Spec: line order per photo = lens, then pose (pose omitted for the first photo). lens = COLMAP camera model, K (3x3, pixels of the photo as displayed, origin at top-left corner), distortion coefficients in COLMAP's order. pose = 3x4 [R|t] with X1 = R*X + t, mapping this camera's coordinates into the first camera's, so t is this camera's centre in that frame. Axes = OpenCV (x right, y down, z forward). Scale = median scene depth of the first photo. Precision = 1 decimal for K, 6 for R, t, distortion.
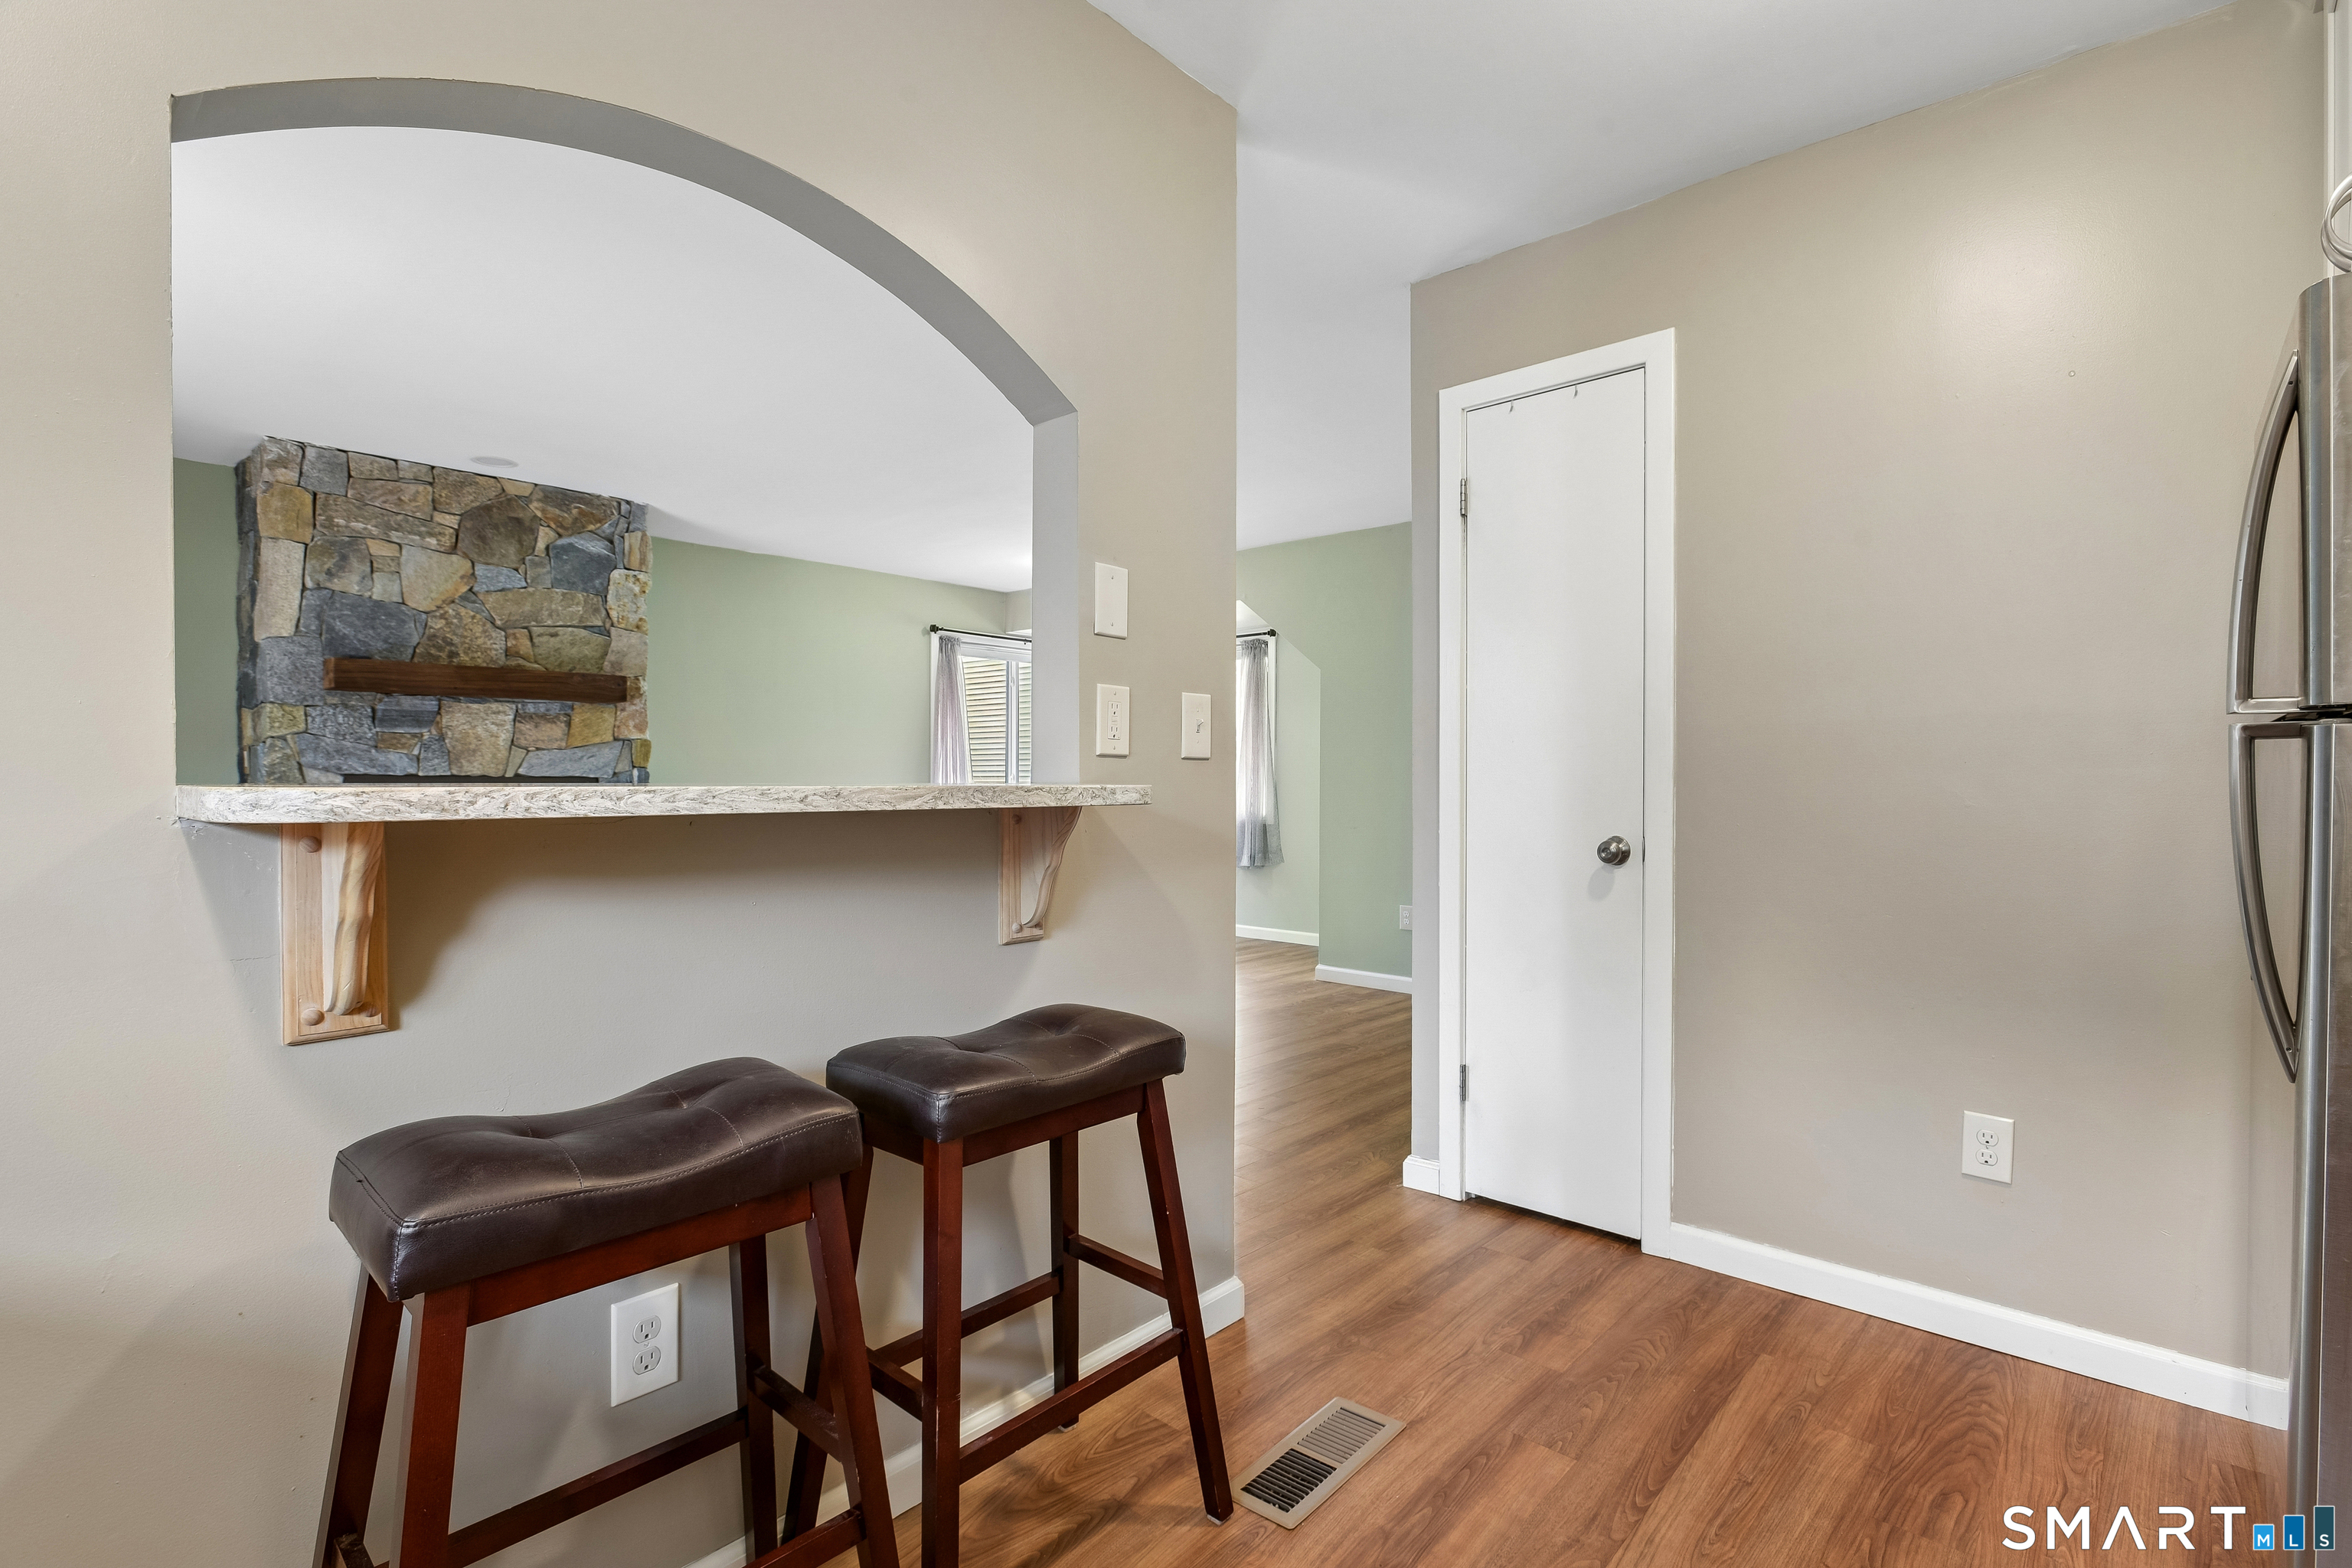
lens RADIAL K [[1116.3, 0, 1198.1], [0, 1116.3, 800.3], [0, 0, 1]] dist [-0.003176, 0.001384]
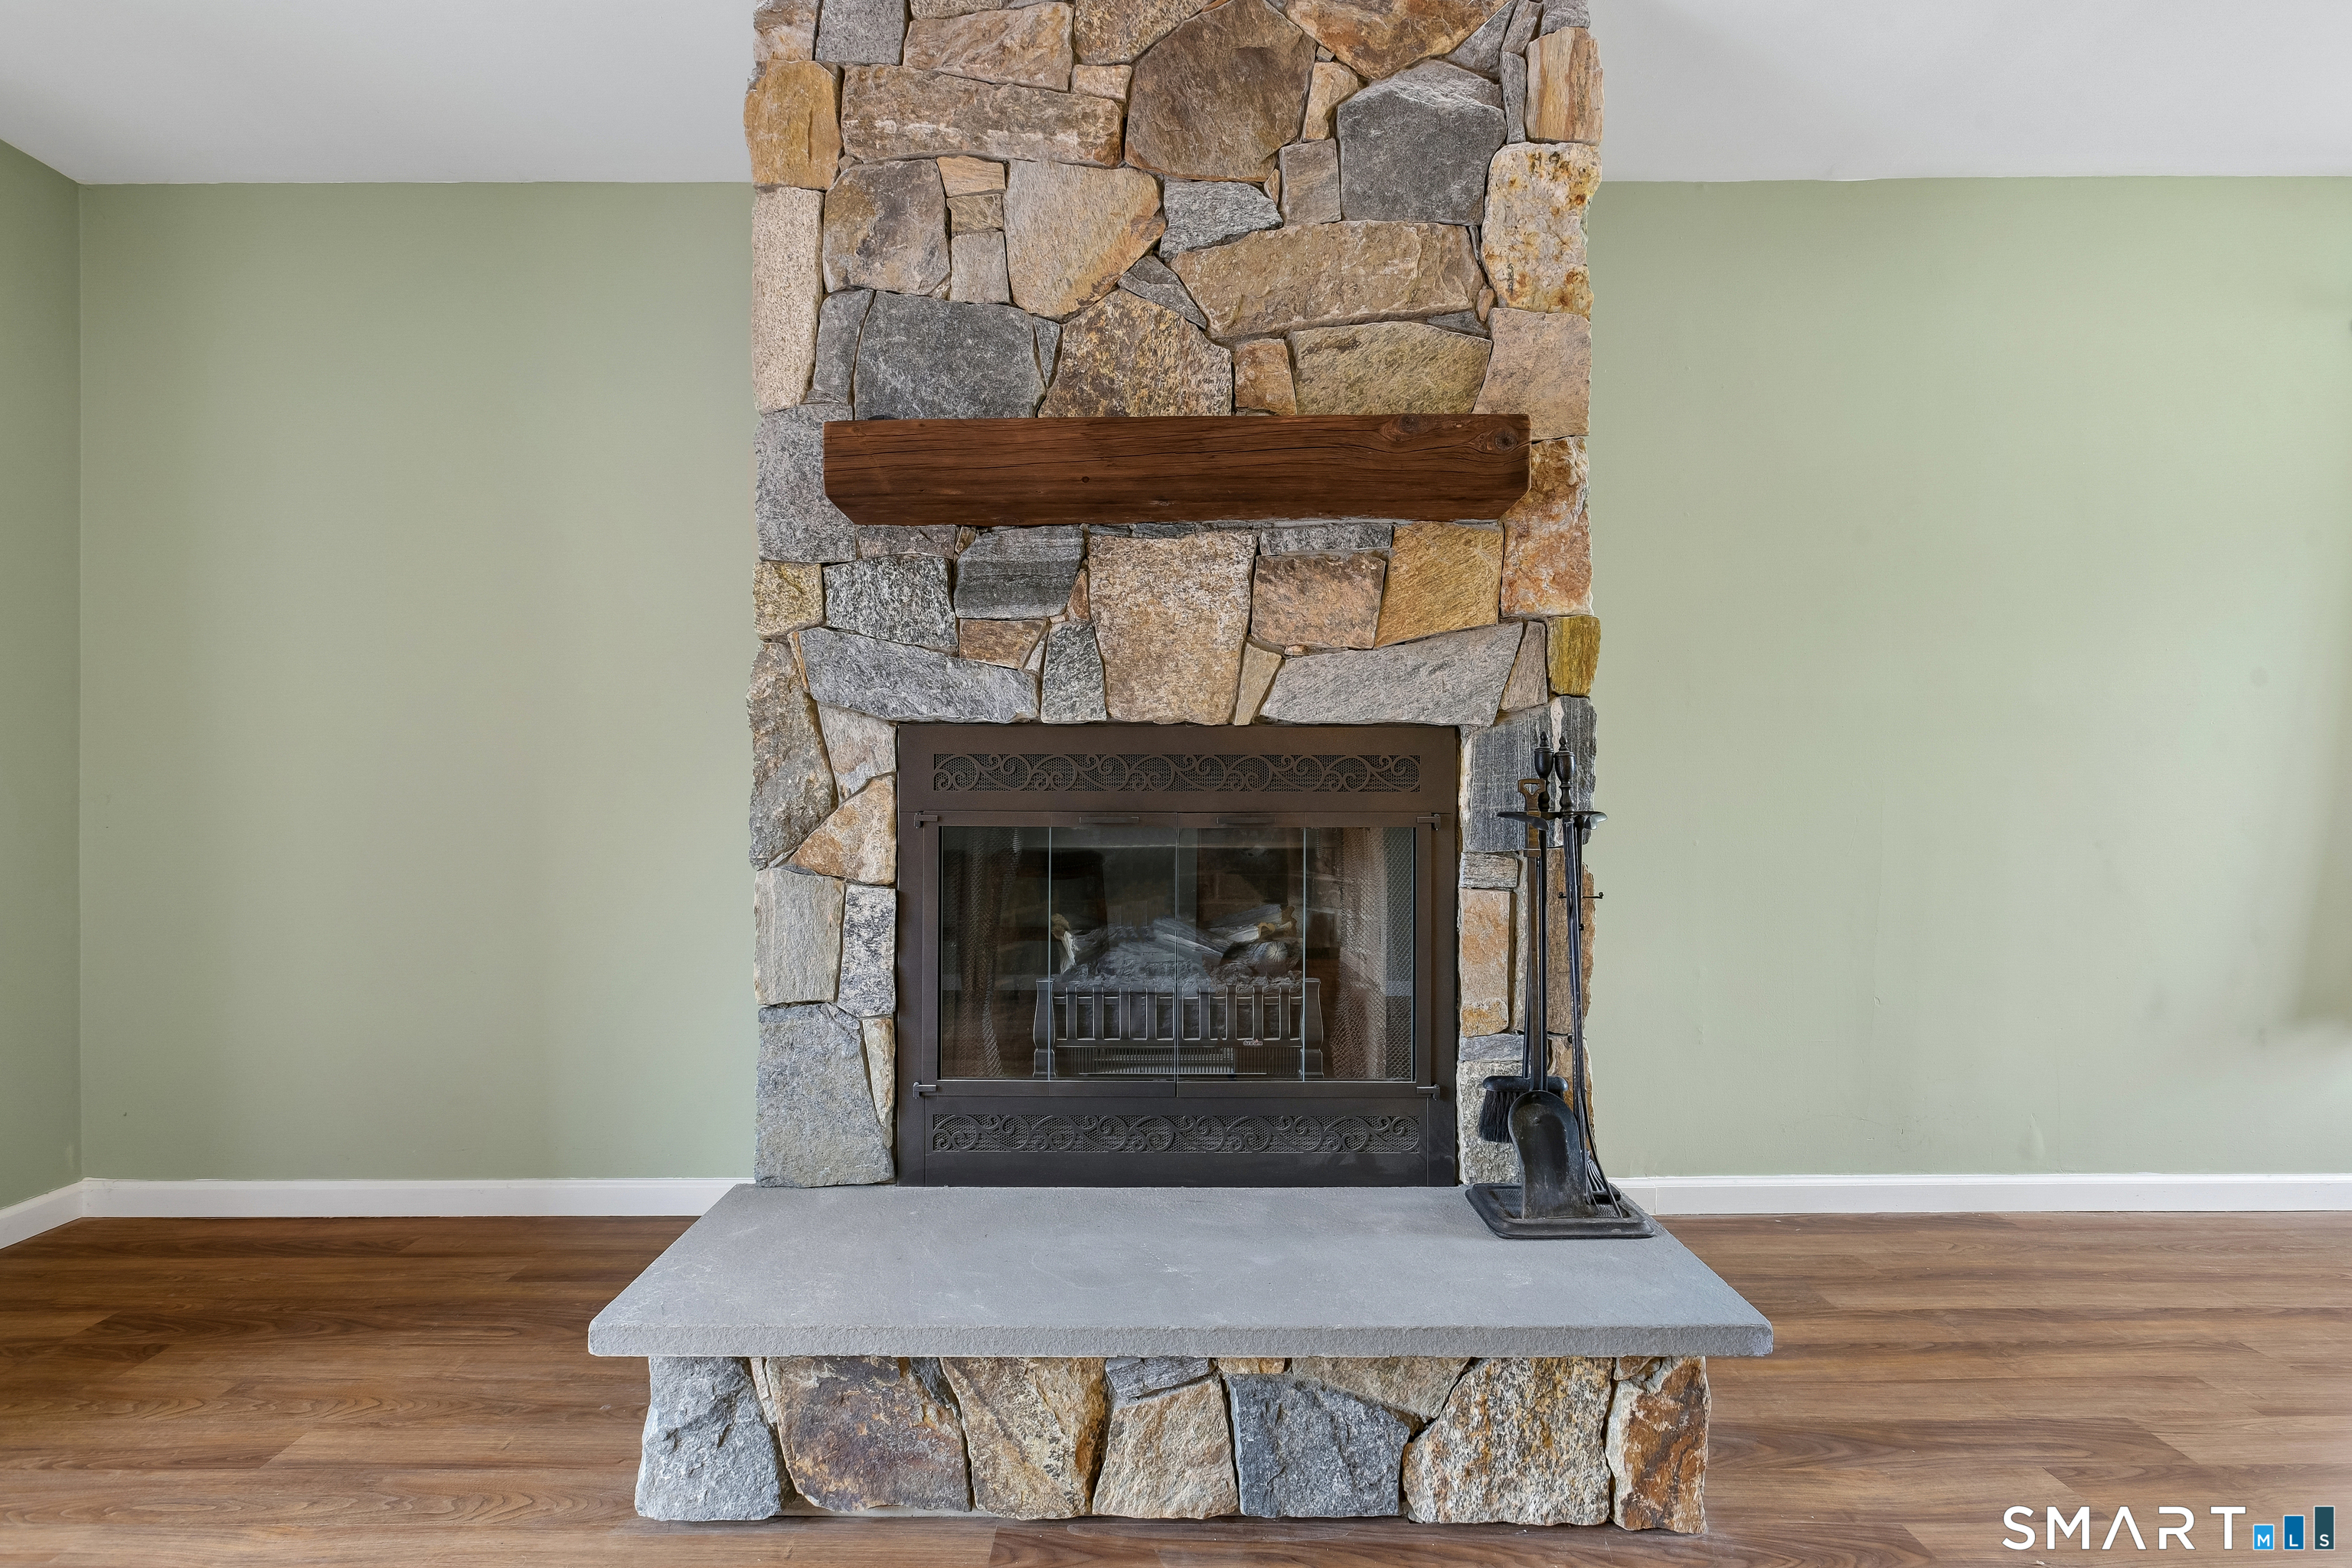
lens RADIAL K [[1116.3, 0, 1152.5], [0, 1116.3, 797.9], [0, 0, 1]] dist [-0.003176, 0.001384]
pose [[0.660794, -0.005456, -0.750547, -0.358685], [-0.008577, 0.999853, -0.014819, 0.010281], [0.750518, 0.016230, 0.660651, 0.743220]]
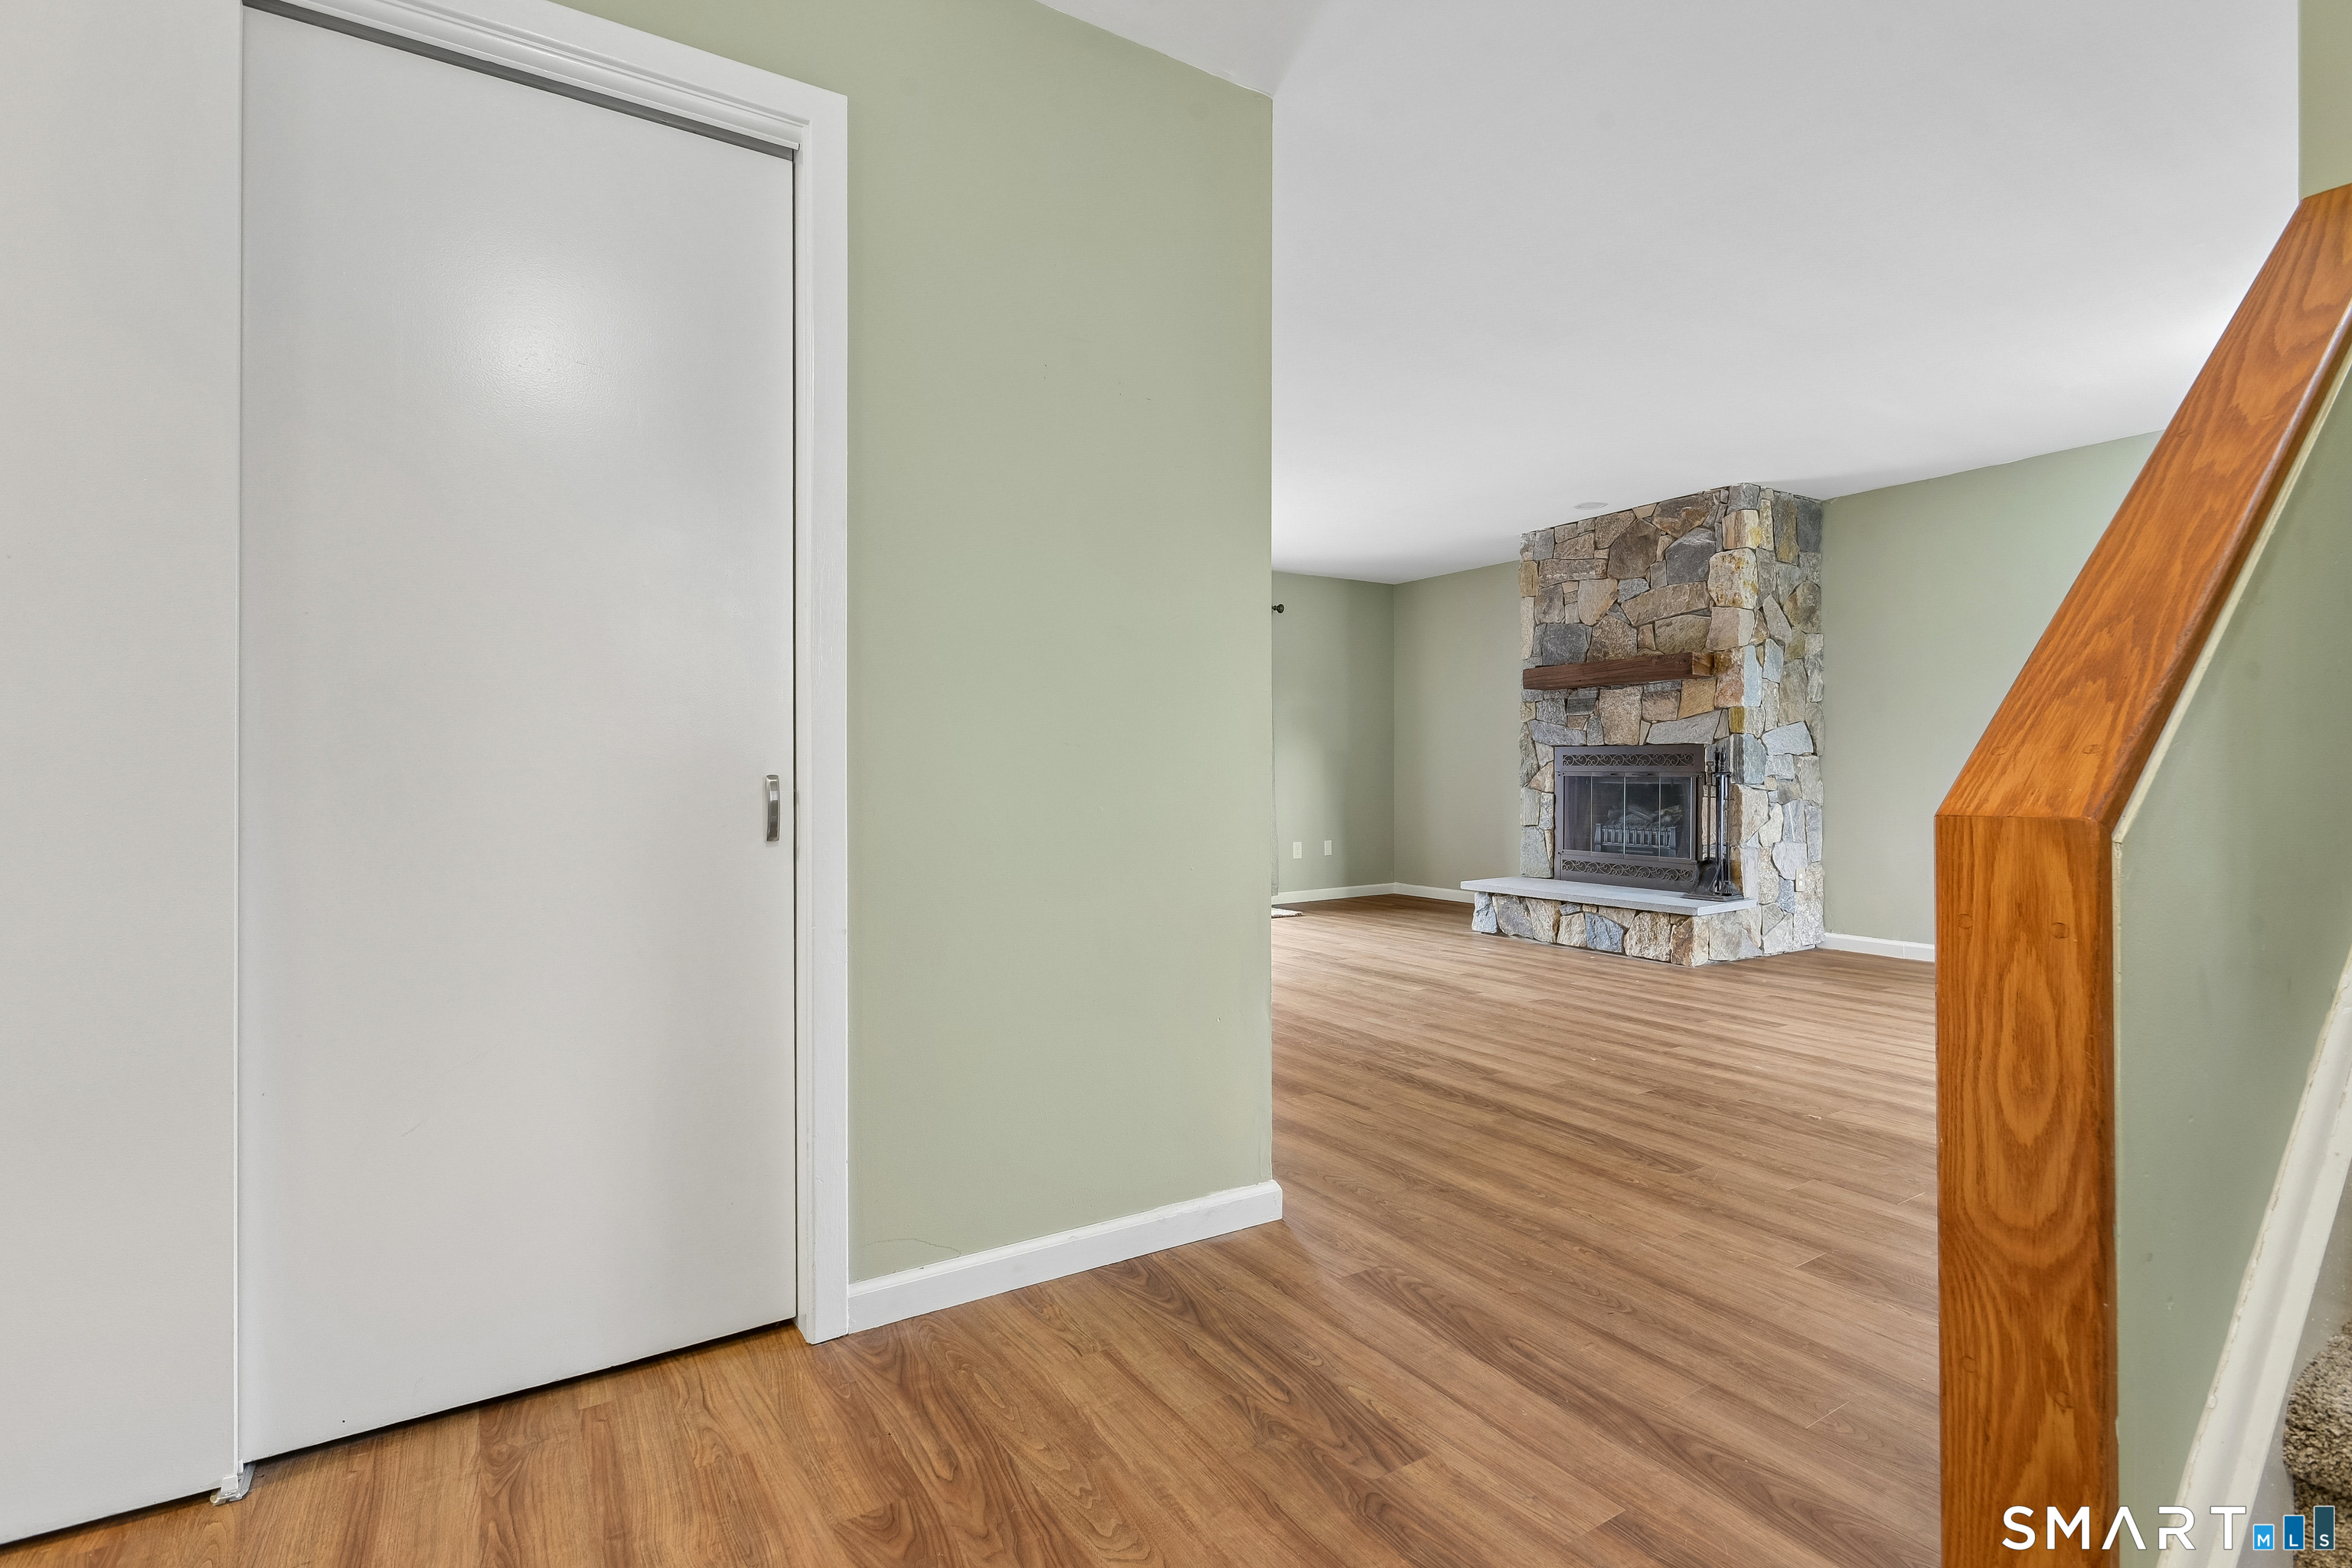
lens RADIAL K [[1116.3, 0, 1174.7], [0, 1116.3, 768.4], [0, 0, 1]] dist [-0.003176, 0.001384]
pose [[-0.275231, -0.006382, -0.961357, 0.739578], [-0.015767, 0.999873, -0.002124, 0.015976], [0.961249, 0.014573, -0.275297, 0.867090]]
